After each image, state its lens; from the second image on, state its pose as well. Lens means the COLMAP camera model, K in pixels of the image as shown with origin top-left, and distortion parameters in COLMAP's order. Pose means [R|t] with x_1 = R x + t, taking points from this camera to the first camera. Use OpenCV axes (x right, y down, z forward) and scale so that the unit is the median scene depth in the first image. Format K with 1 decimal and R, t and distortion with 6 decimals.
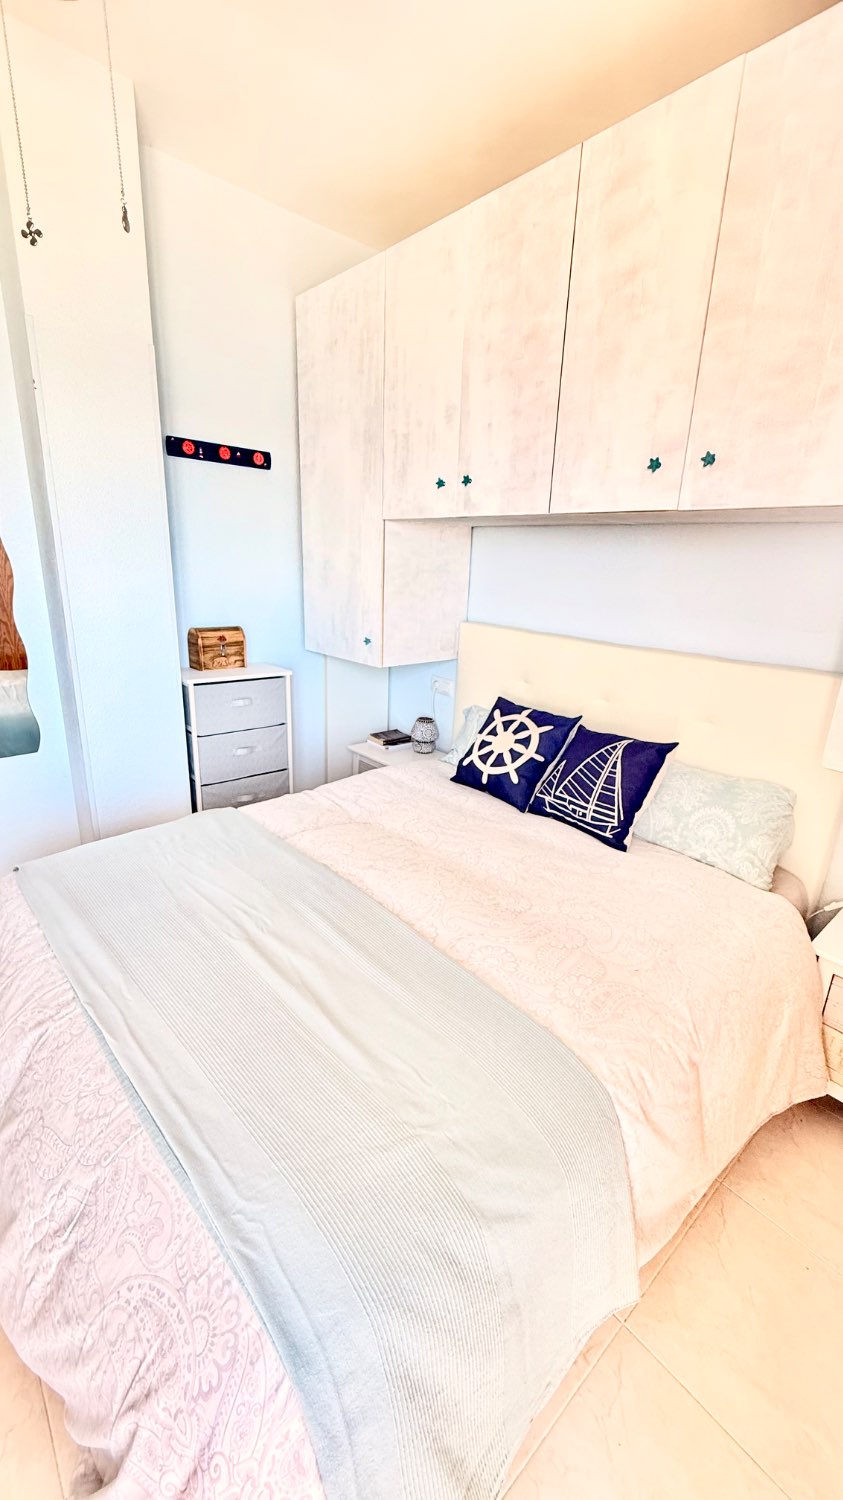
lens RADIAL K [[600.9, 0, 424.6], [0, 600.9, 744.5], [0, 0, 1]] dist [-0.000934, 0.000611]
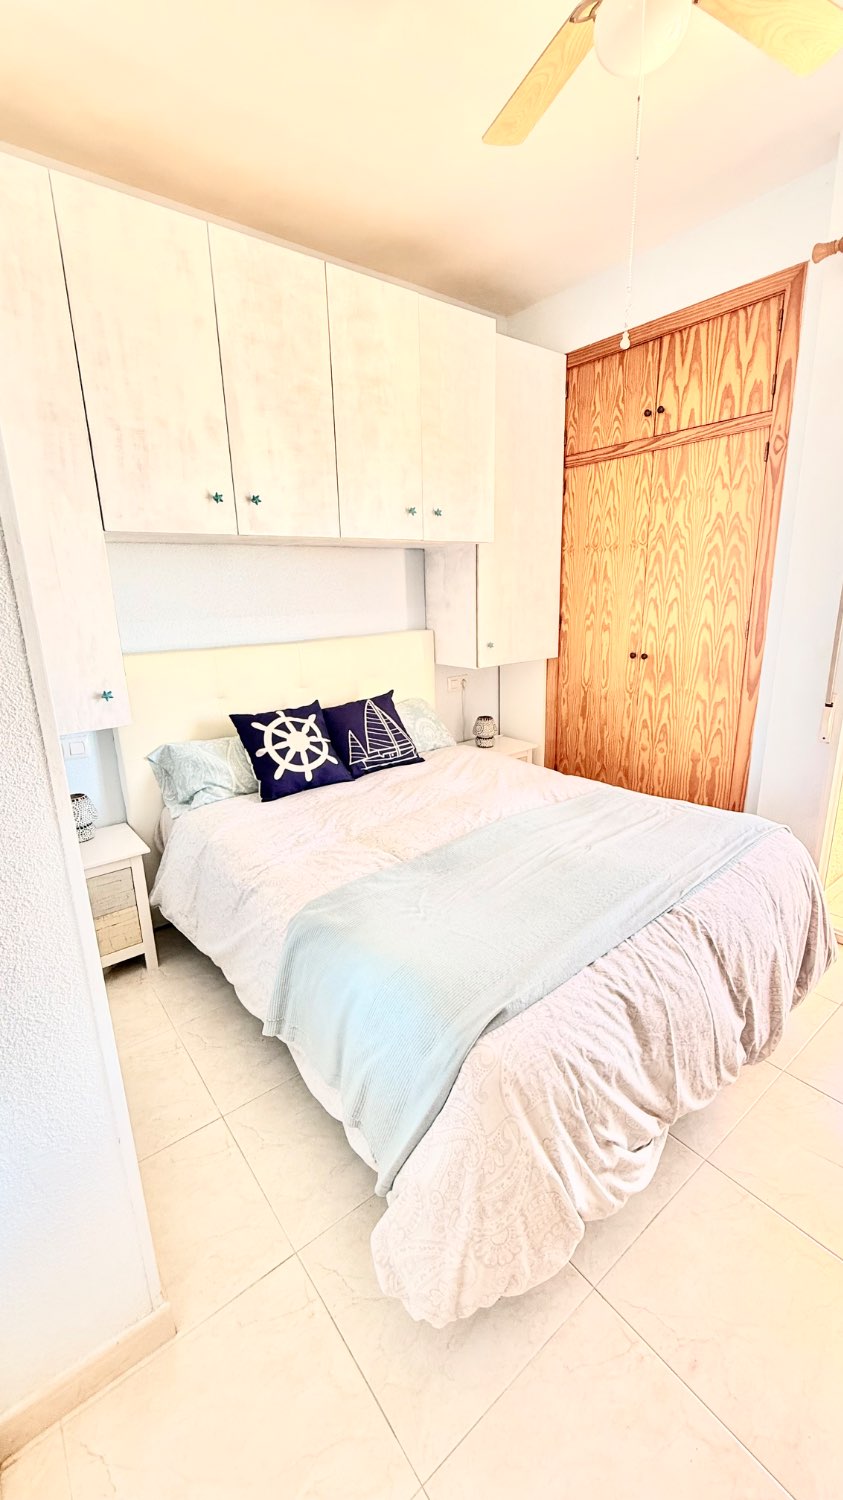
lens RADIAL K [[600.9, 0, 422.7], [0, 600.9, 743.1], [0, 0, 1]] dist [-0.000934, 0.000611]
pose [[0.050537, -0.294444, 0.954332, -1.293930], [0.321252, 0.909562, 0.263618, -0.310721], [-0.945644, 0.293258, 0.140557, 0.910185]]
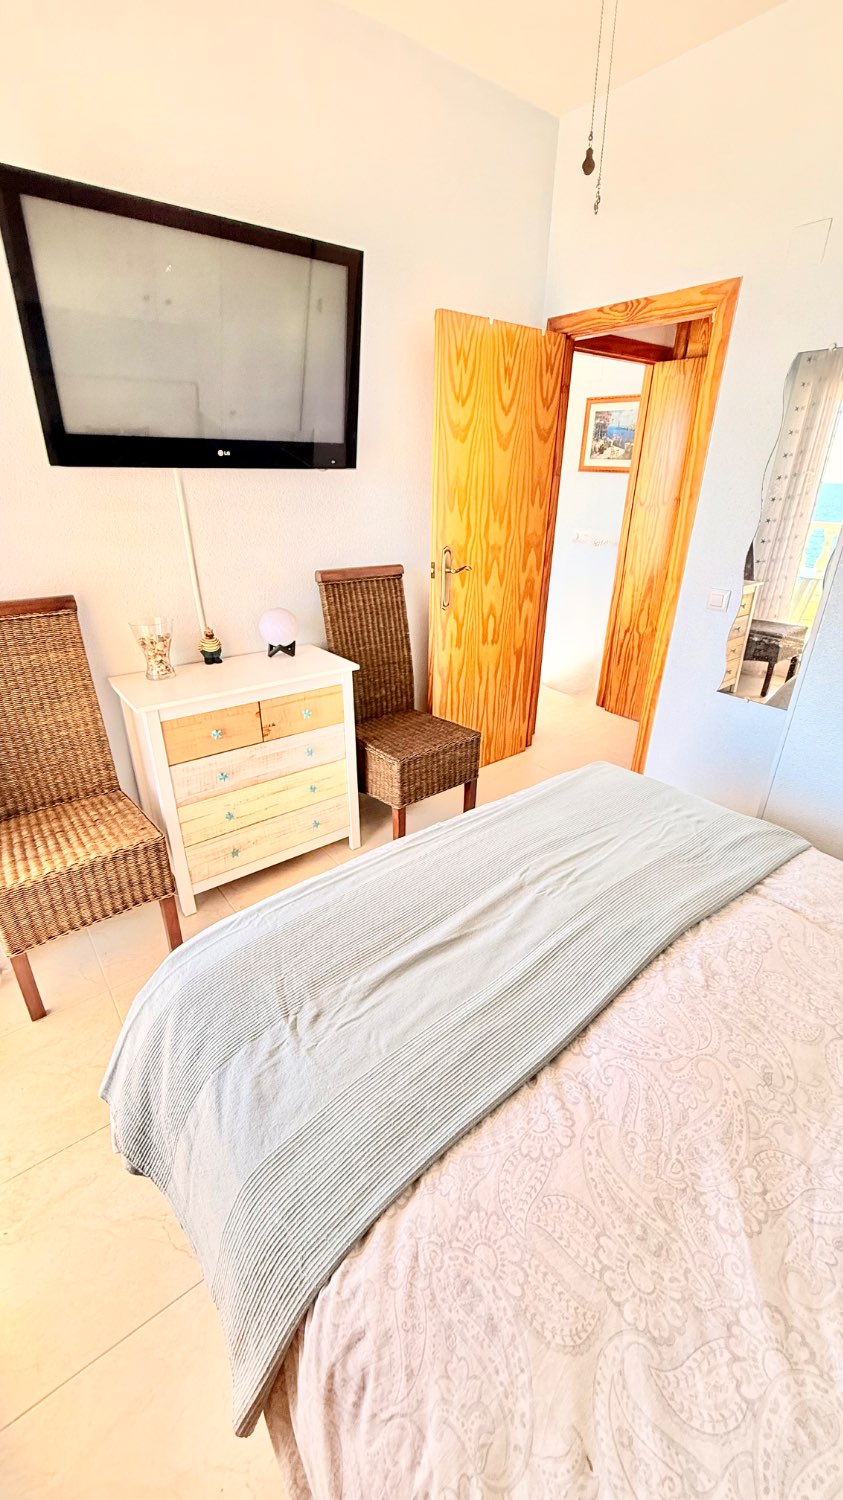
lens RADIAL K [[600.9, 0, 423.6], [0, 600.9, 747.4], [0, 0, 1]] dist [-0.000934, 0.000611]
pose [[-0.064533, 0.382570, -0.921670, 0.482199], [-0.314630, 0.868688, 0.382608, -0.184868], [0.947018, 0.314676, 0.064308, 0.582751]]
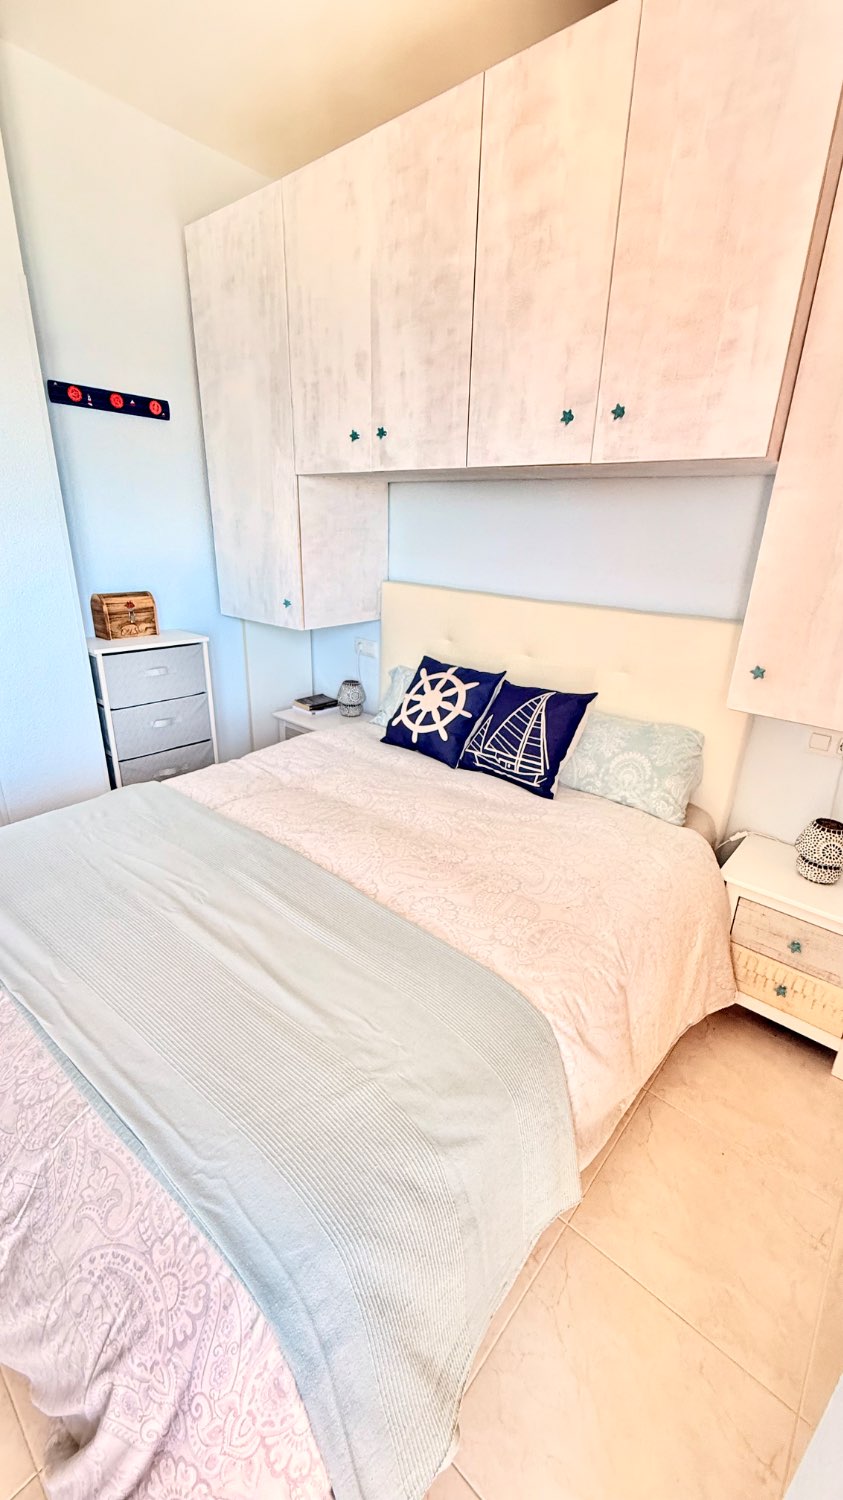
lens RADIAL K [[600.9, 0, 424.7], [0, 600.9, 745.1], [0, 0, 1]] dist [-0.000934, 0.000611]
pose [[0.991023, -0.055336, 0.121699, -0.009116], [0.047977, 0.996885, 0.062597, 0.009824], [-0.124784, -0.056196, 0.990591, -0.002688]]
